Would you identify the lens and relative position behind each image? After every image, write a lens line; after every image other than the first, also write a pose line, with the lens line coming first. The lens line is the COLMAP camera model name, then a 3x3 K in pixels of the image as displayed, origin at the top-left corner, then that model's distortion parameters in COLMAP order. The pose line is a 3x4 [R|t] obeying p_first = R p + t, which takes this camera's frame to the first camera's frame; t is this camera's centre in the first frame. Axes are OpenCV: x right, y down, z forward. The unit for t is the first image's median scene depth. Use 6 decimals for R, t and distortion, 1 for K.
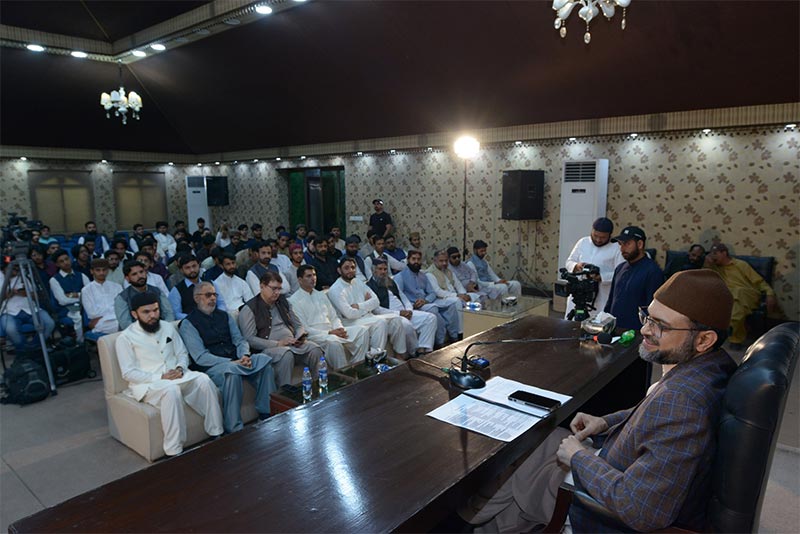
lens RADIAL K [[536.7, 0, 400.0], [0, 536.7, 267.9], [0, 0, 1]] dist [0.000067, -0.002667]
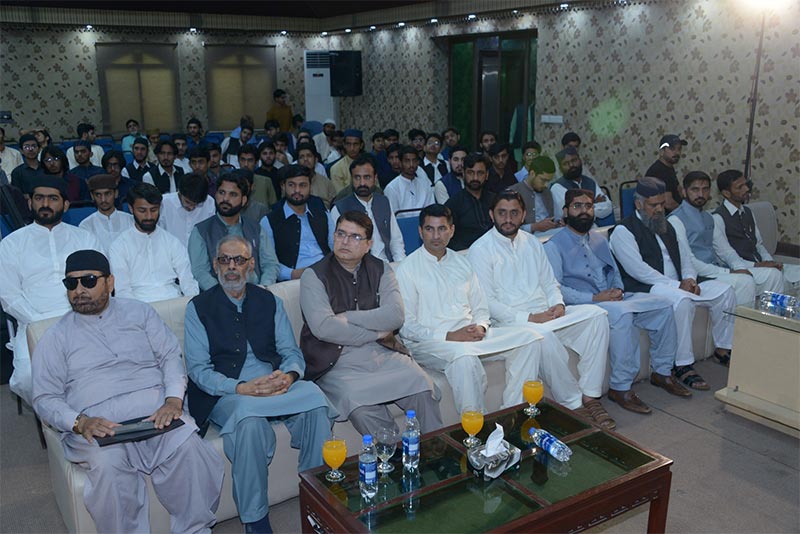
lens RADIAL K [[745.3, 0, 395.7], [0, 745.3, 271.0], [0, 0, 1]] dist [-0.018312, 0.000000]
pose [[0.953258, 0.077457, -0.292063, 0.008157], [-0.044751, 0.992117, 0.117054, -0.012963], [0.298827, -0.098512, 0.949209, 0.141019]]
